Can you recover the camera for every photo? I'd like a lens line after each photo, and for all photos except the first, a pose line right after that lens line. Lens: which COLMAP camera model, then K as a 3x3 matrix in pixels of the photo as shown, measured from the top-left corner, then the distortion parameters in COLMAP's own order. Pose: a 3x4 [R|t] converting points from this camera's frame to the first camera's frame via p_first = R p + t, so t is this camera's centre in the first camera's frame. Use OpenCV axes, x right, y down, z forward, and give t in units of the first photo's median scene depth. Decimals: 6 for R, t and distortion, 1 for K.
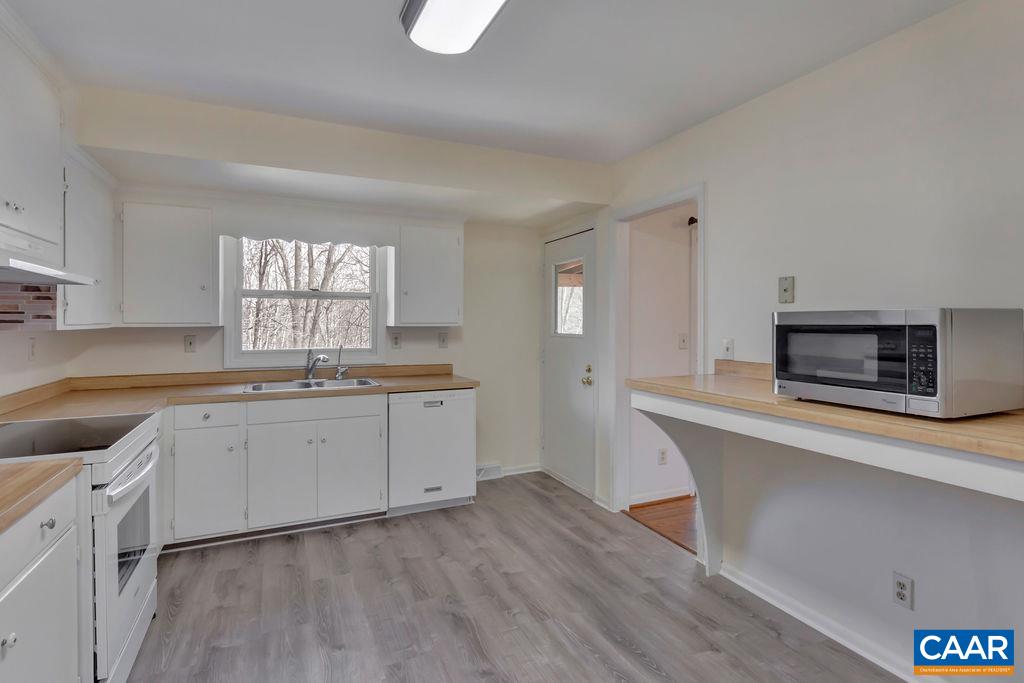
lens RADIAL K [[506.1, 0, 511.9], [0, 506.1, 324.1], [0, 0, 1]] dist [-0.000208, -0.000098]
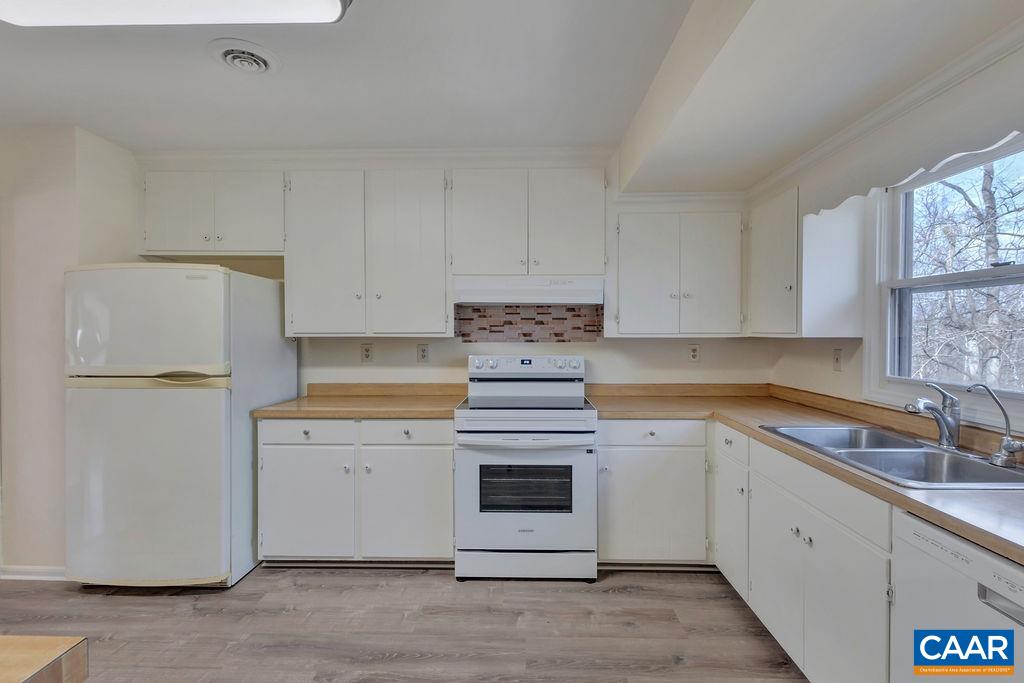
lens RADIAL K [[456.1, 0, 511.5], [0, 456.1, 333.8], [0, 0, 1]] dist [0.000554, 0.000015]
pose [[-0.440804, 0.004817, -0.897591, 0.289514], [-0.002261, 0.999976, 0.006476, -0.005299], [0.897601, 0.004884, -0.440783, 1.171973]]
